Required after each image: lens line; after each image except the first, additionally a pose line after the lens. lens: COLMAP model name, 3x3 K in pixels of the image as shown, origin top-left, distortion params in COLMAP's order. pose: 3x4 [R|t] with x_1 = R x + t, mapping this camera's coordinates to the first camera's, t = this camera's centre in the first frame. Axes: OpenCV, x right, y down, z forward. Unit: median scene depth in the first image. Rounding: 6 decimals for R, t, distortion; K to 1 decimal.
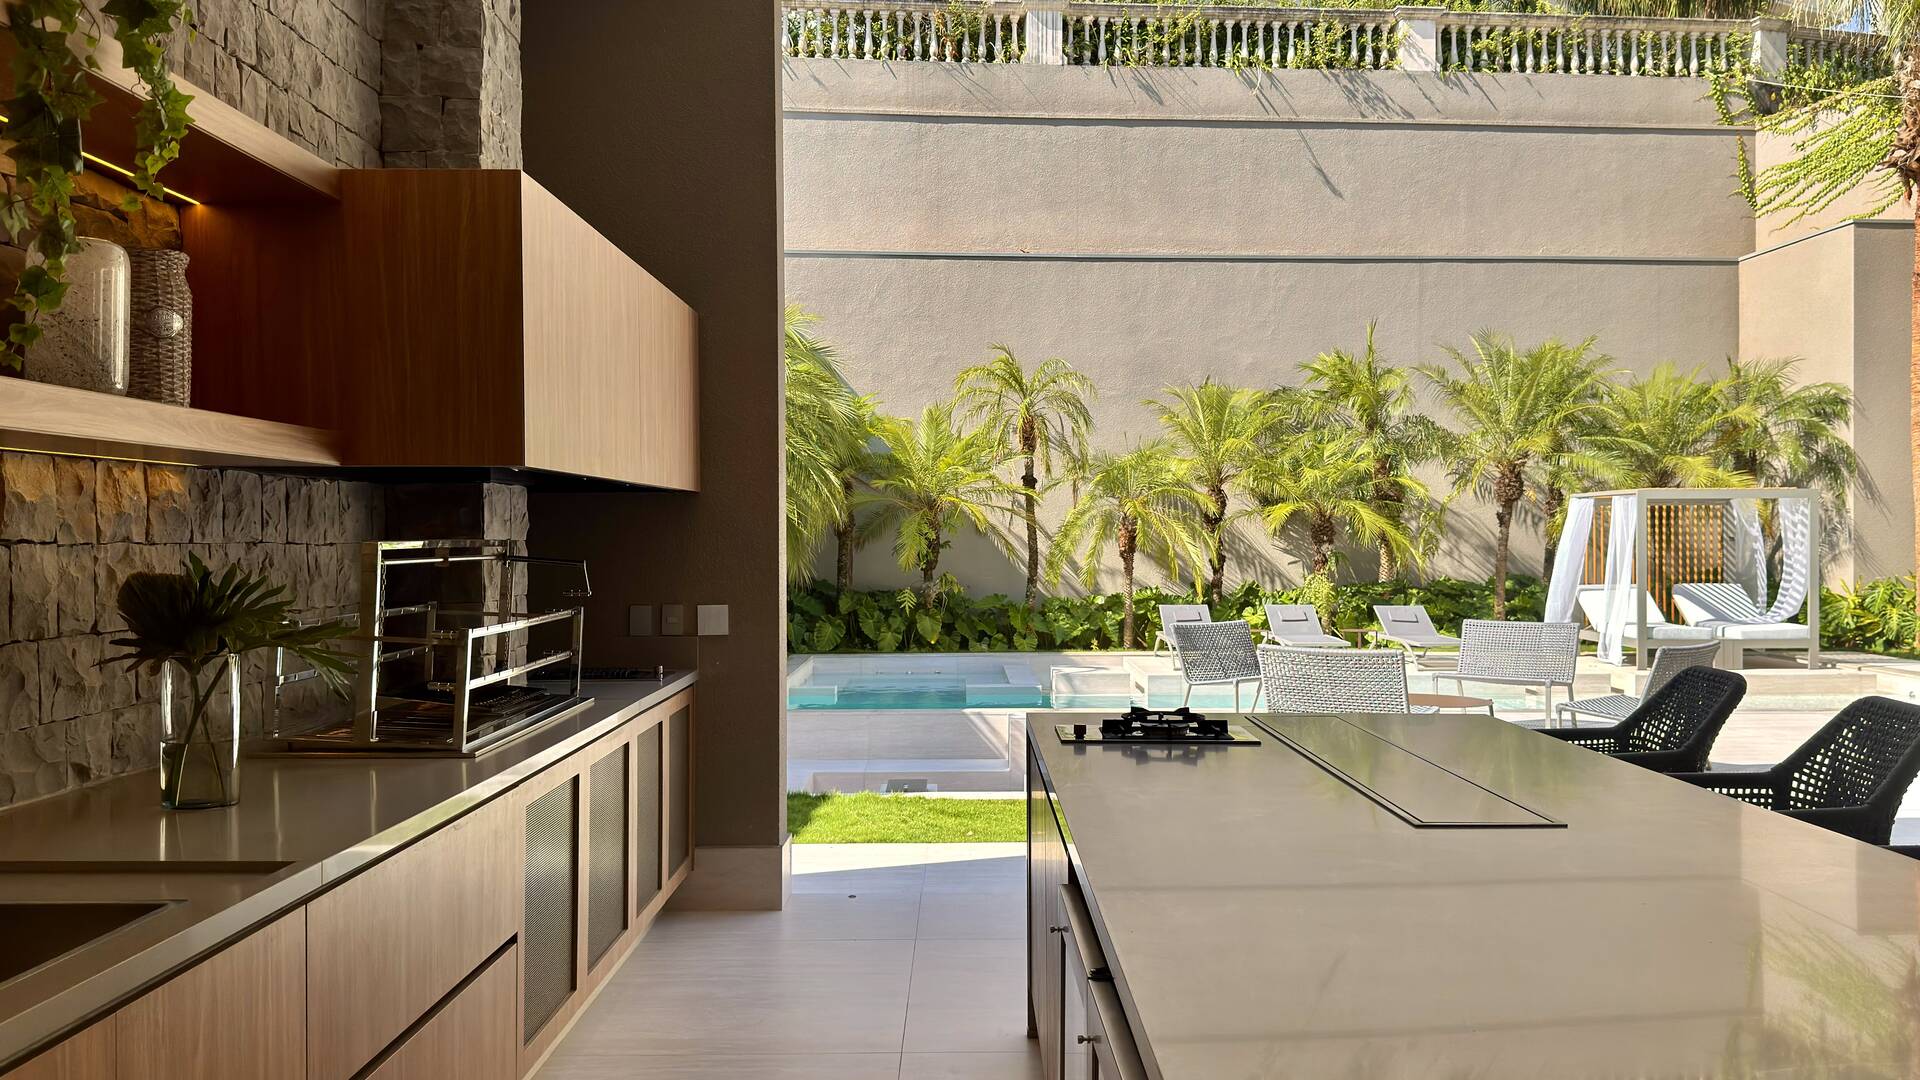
lens RADIAL K [[1528.5, 0, 963.9], [0, 1528.5, 561.9], [0, 0, 1]] dist [0.070035, -0.111110]
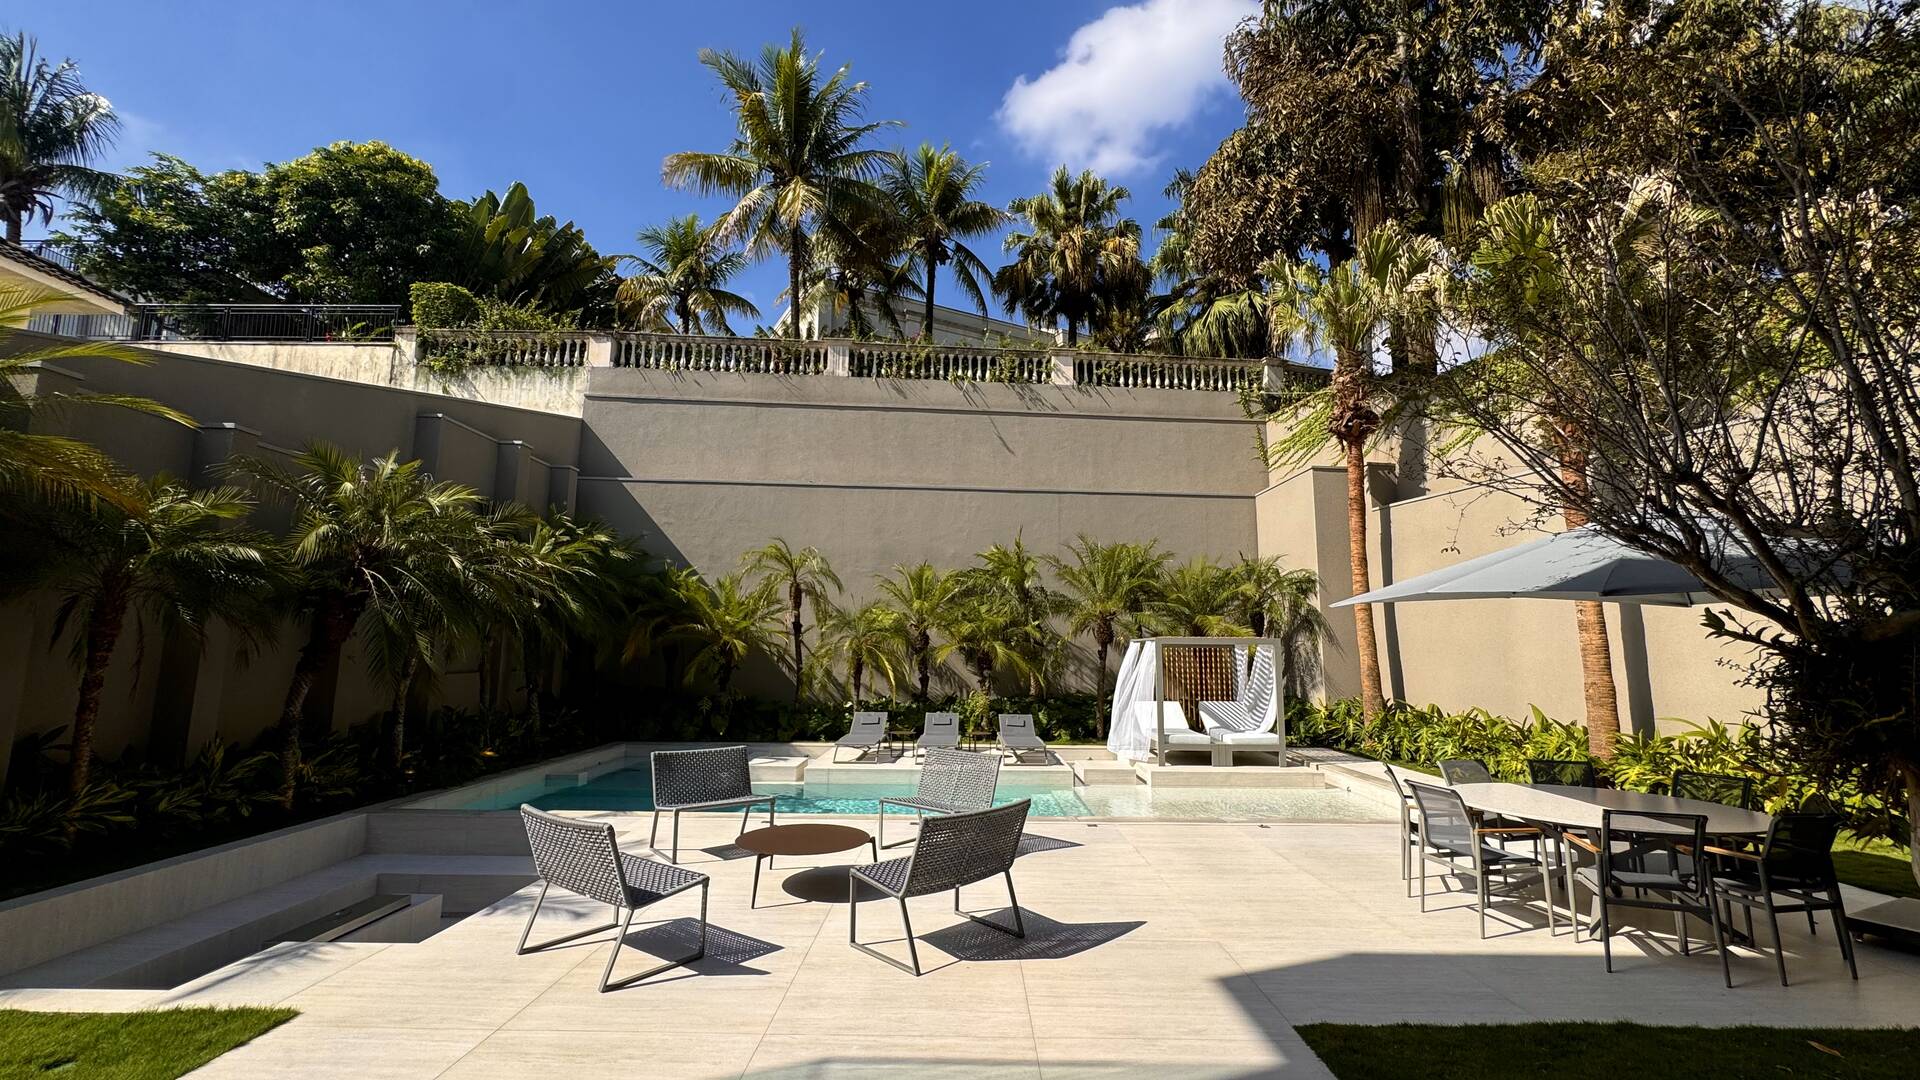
lens RADIAL K [[765.3, 0, 960.0], [0, 765.3, 540.0], [0, 0, 1]] dist [0.000401, -0.001038]
pose [[0.999833, 0.013698, -0.012108, 0.196454], [-0.015508, 0.986198, -0.164844, -0.011598], [0.009683, 0.165004, 0.986245, 0.205360]]
